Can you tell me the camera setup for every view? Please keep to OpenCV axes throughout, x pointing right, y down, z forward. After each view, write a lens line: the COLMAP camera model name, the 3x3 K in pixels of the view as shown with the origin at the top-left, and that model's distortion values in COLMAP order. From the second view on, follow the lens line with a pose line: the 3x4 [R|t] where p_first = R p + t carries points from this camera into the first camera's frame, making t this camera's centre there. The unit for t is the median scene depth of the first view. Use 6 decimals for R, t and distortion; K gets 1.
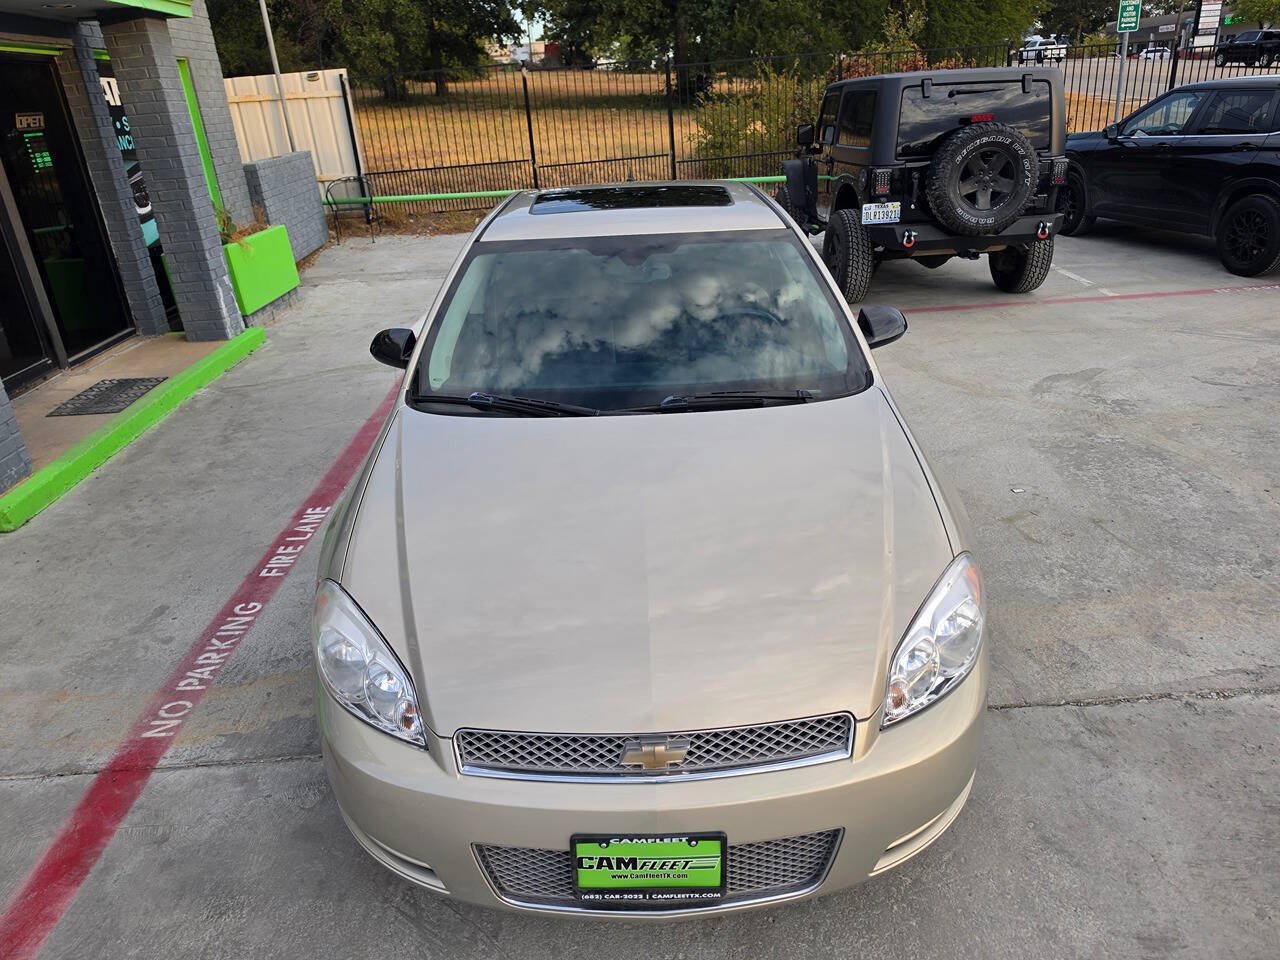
lens RADIAL K [[912.0, 0, 644.9], [0, 912.0, 497.9], [0, 0, 1]] dist [0.005657, 0.005693]
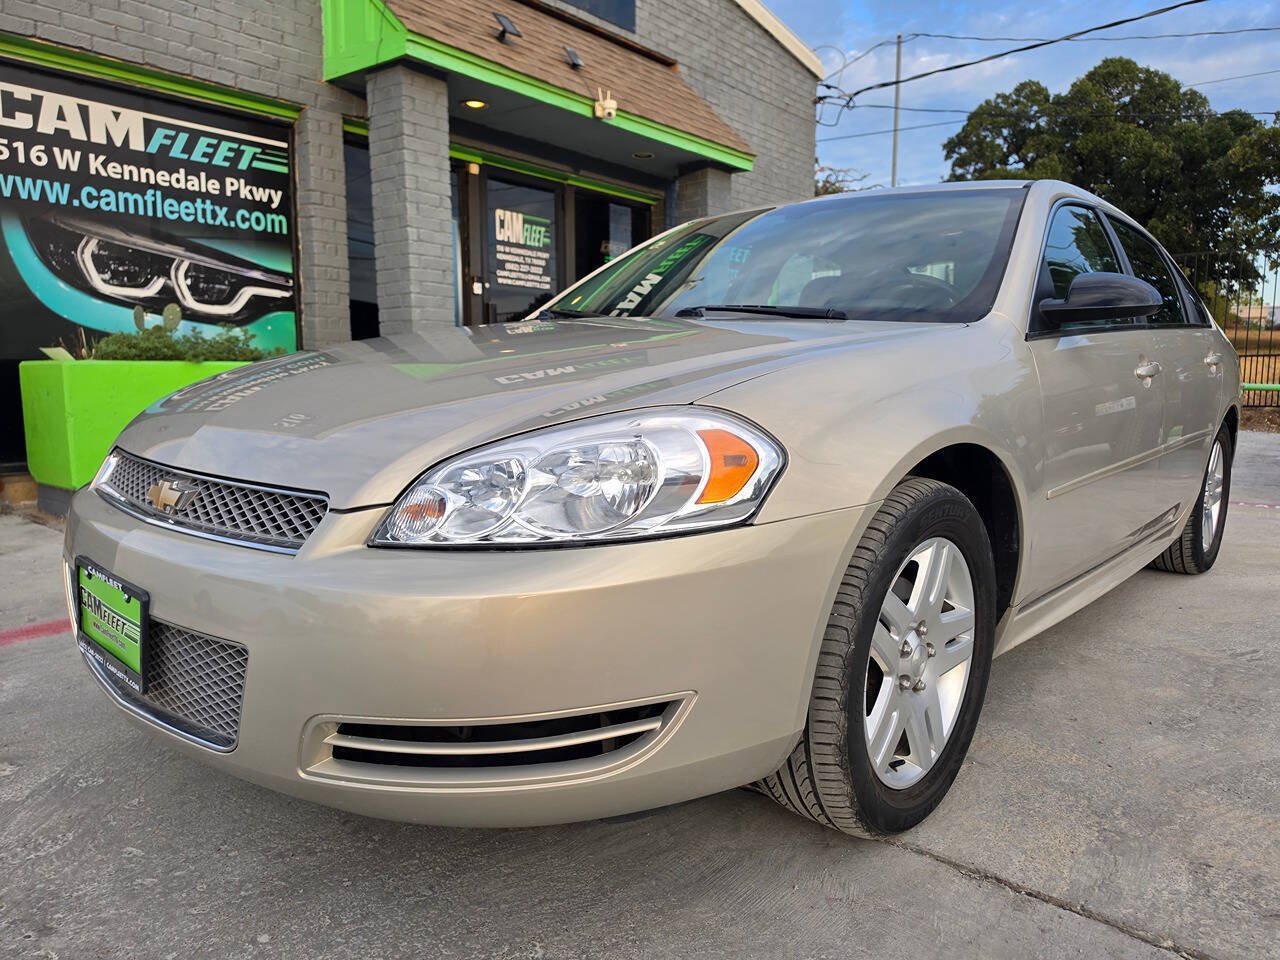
lens RADIAL K [[932.3, 0, 648.5], [0, 932.3, 489.0], [0, 0, 1]] dist [-0.007666, -0.003802]
pose [[0.738471, 0.144372, -0.658649, 0.568830], [-0.320358, 0.934643, -0.154314, 0.178584], [0.593323, 0.324960, 0.736457, 0.433874]]
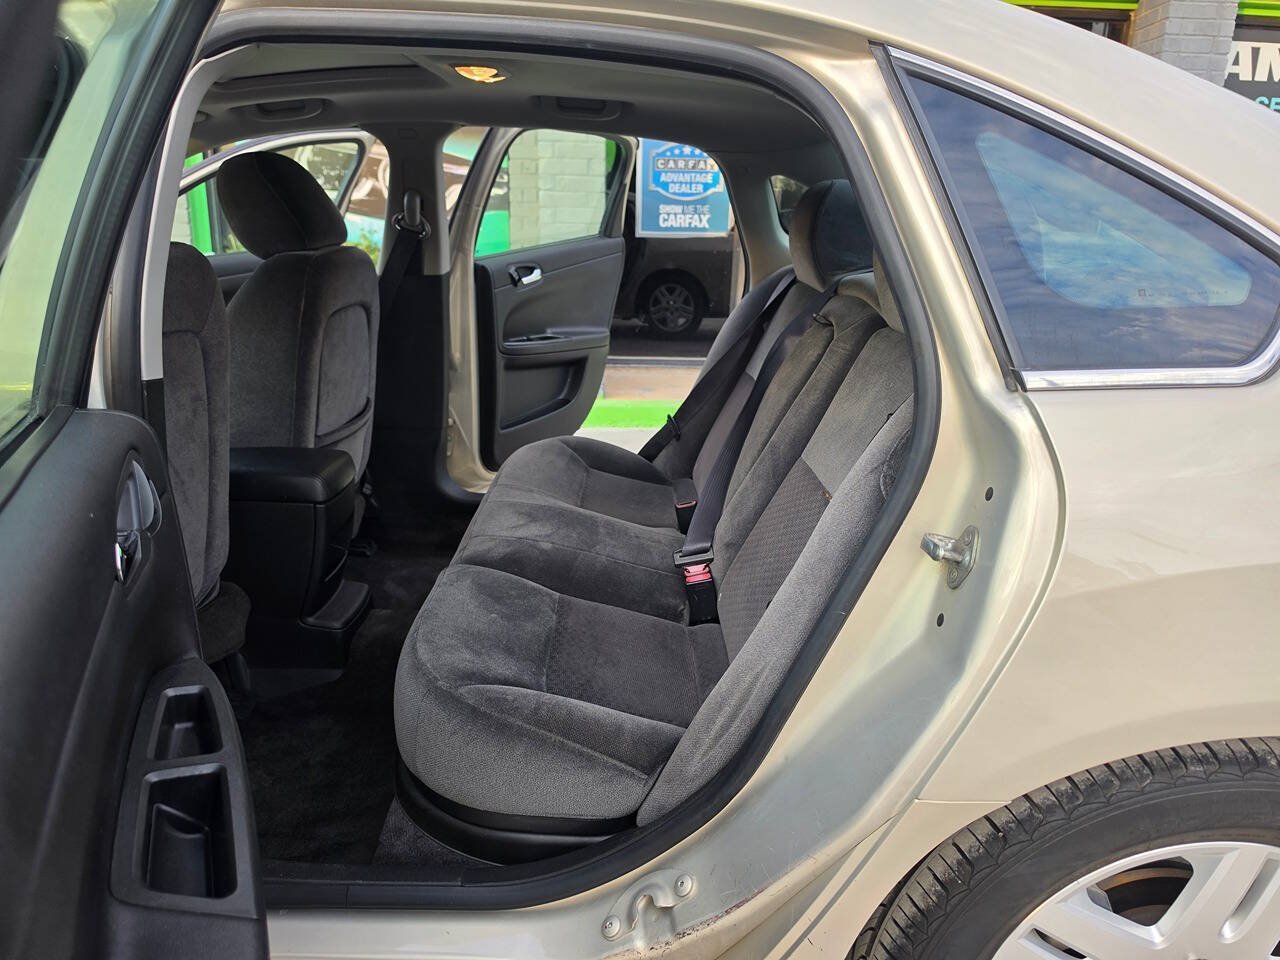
lens RADIAL K [[924.5, 0, 640.0], [0, 924.5, 480.0], [0, 0, 1]] dist [-0.001016, -0.004631]
pose [[-0.024224, 0.325124, -0.945361, 0.561295], [-0.427884, 0.851272, 0.303729, -0.466604], [0.903509, 0.411862, 0.118494, 1.592049]]
